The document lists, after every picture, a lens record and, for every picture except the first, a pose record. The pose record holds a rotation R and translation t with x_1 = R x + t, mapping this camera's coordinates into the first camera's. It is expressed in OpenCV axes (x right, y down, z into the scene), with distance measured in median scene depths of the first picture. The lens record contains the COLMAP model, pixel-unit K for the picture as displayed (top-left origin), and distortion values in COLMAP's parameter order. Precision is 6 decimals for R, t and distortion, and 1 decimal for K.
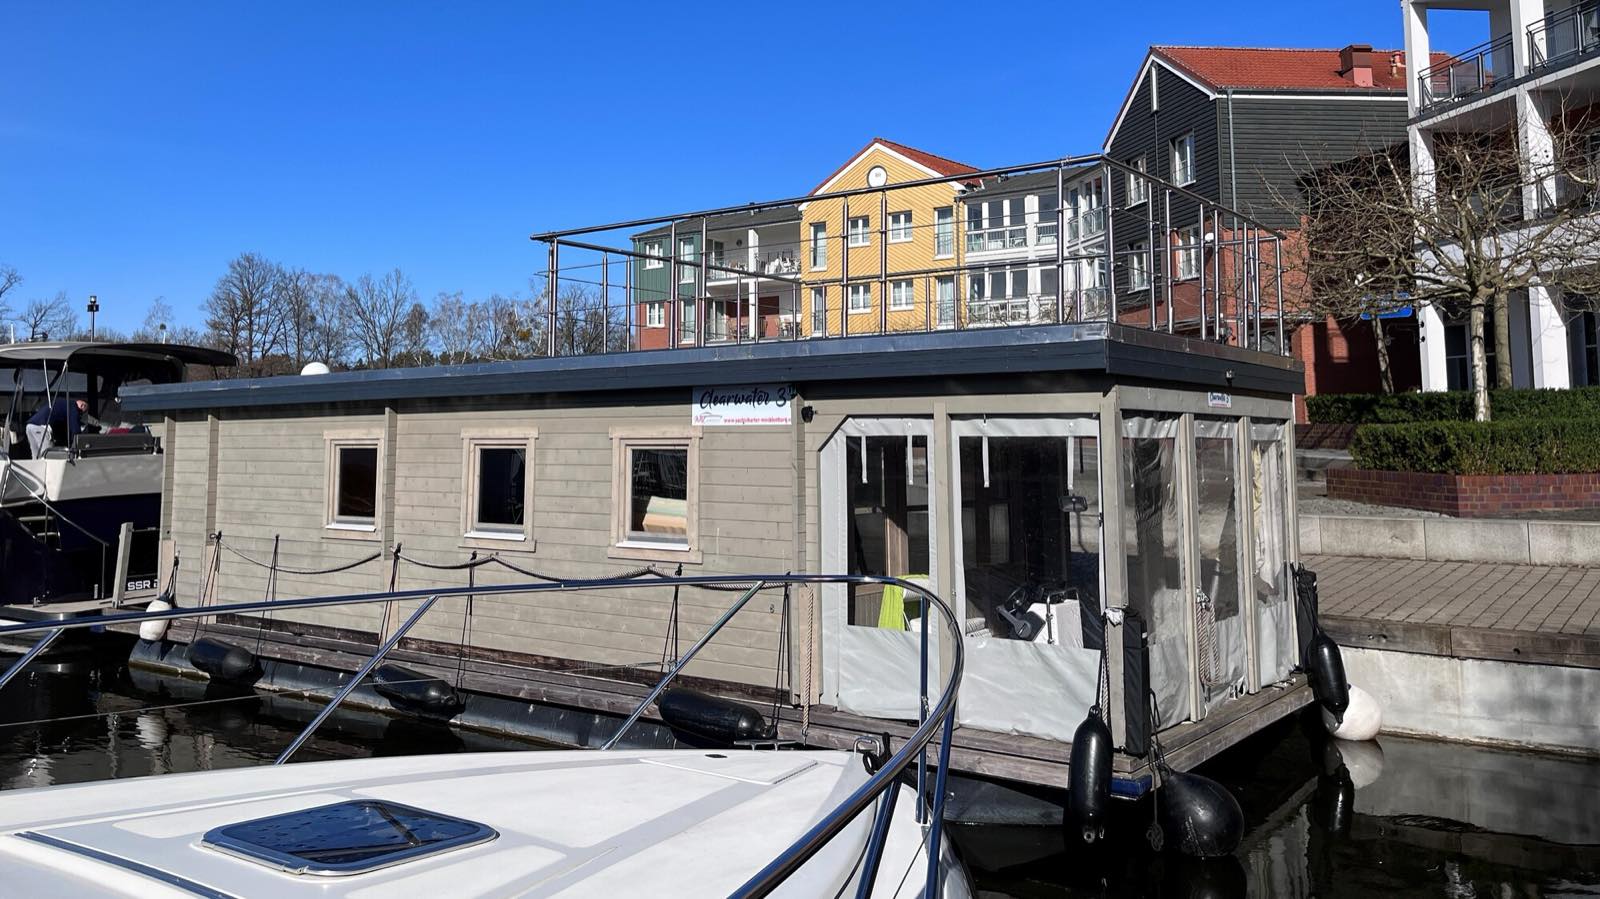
lens RADIAL K [[1261.7, 0, 776.8], [0, 1261.7, 290.7], [0, 0, 1]] dist [0.048431, -0.032032]
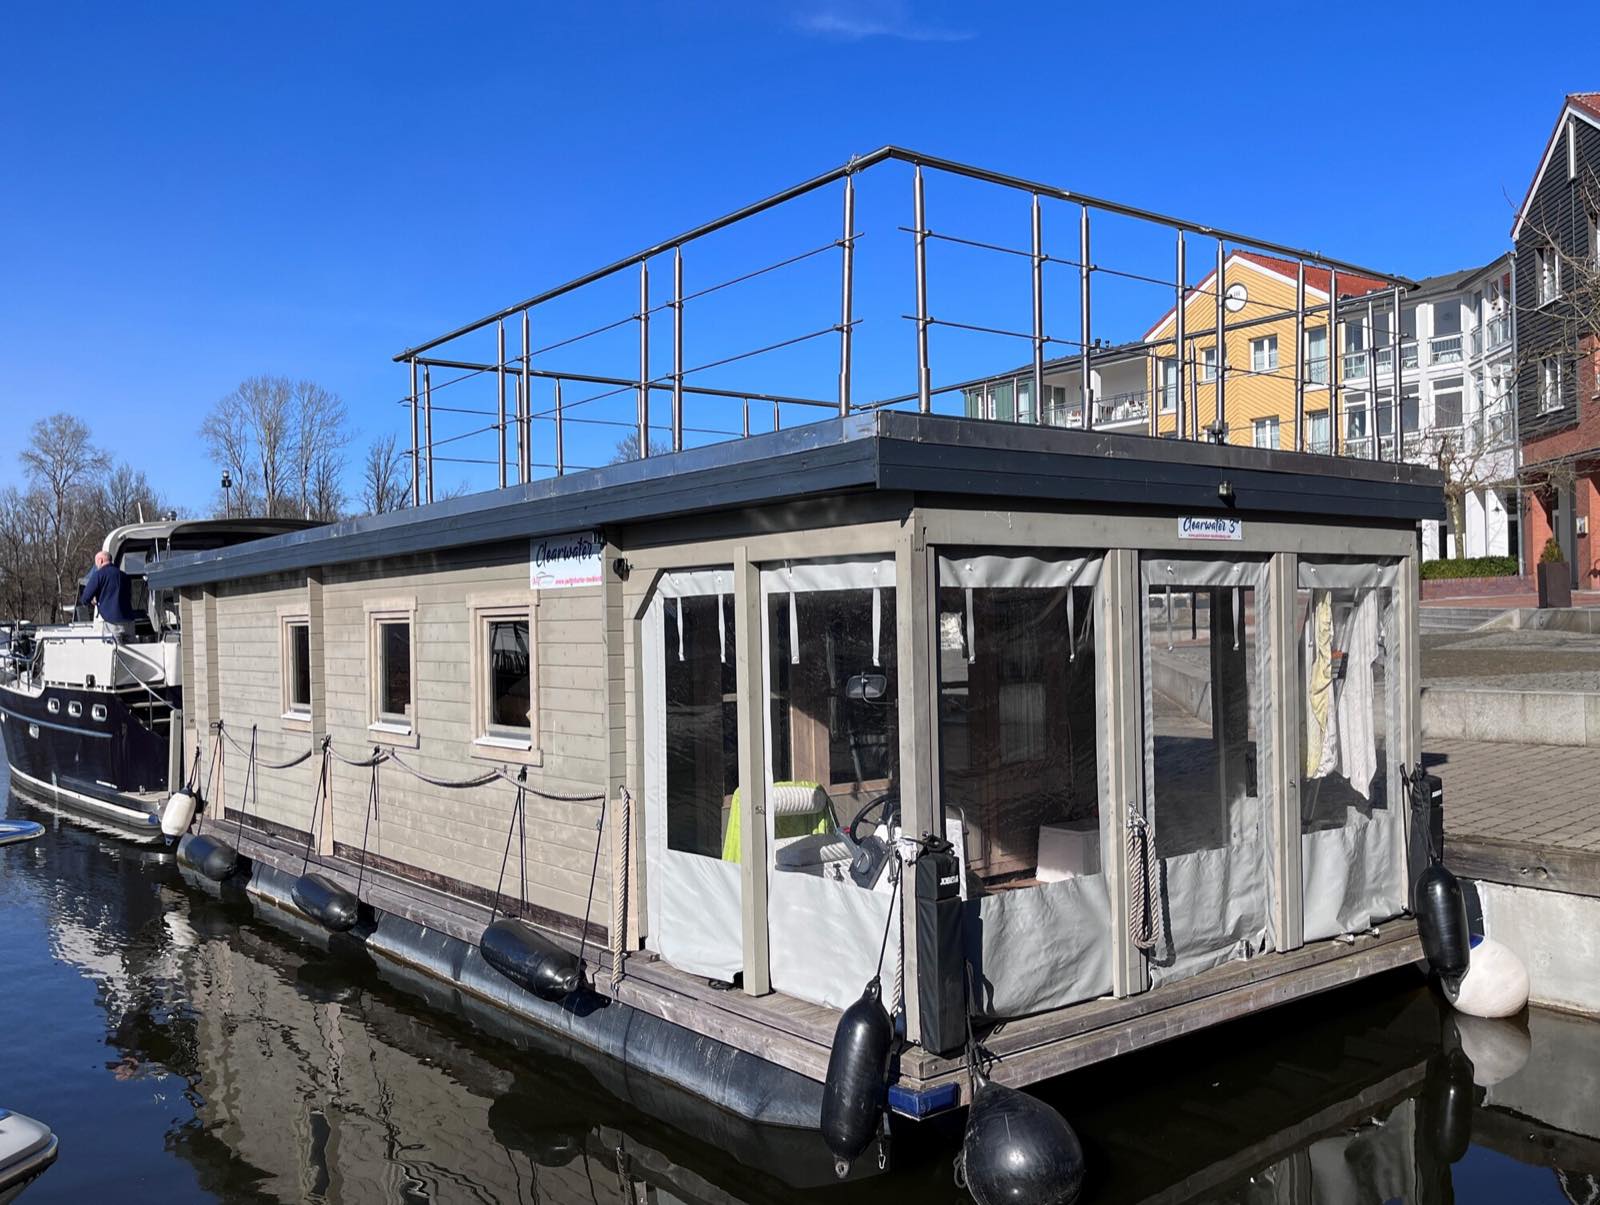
lens RADIAL K [[1381.9, 0, 801.5], [0, 1381.9, 604.6], [0, 0, 1]] dist [0.020393, -0.008206]
pose [[0.970402, -0.023848, -0.240317, 0.282724], [0.050550, 0.993127, 0.105567, 0.033990], [0.236147, -0.114590, 0.964937, 0.216550]]
